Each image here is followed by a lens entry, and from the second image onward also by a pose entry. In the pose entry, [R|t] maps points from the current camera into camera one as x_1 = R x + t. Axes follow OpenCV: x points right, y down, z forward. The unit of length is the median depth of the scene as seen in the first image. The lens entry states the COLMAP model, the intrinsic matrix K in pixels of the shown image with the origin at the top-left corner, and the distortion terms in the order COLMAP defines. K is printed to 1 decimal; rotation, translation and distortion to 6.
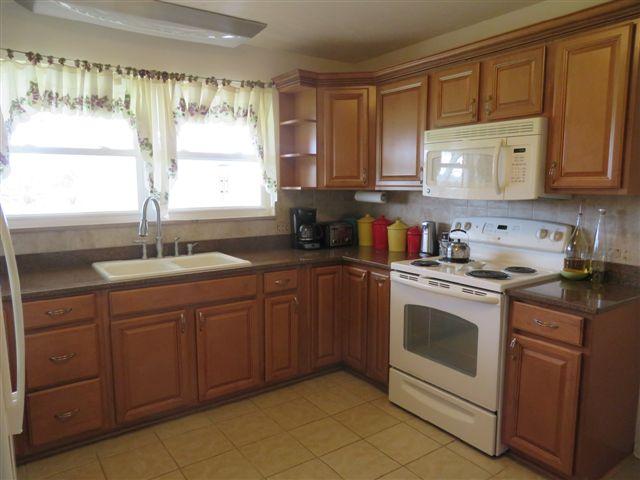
lens RADIAL K [[462.4, 0, 321.6], [0, 462.4, 240.7], [0, 0, 1]] dist [0.029903, -0.013152]
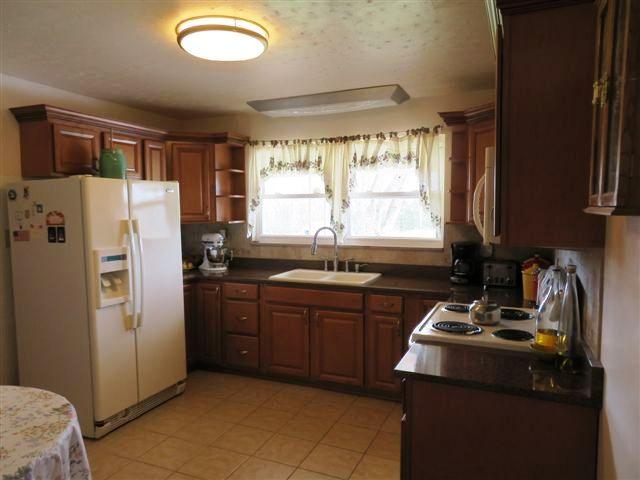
lens RADIAL K [[462.4, 0, 322.3], [0, 462.4, 241.3], [0, 0, 1]] dist [0.029903, -0.013152]
pose [[0.528915, 0.061681, -0.846430, 0.784923], [-0.104691, 0.994480, 0.007051, -0.057730], [0.842193, 0.084884, 0.532453, 0.242318]]
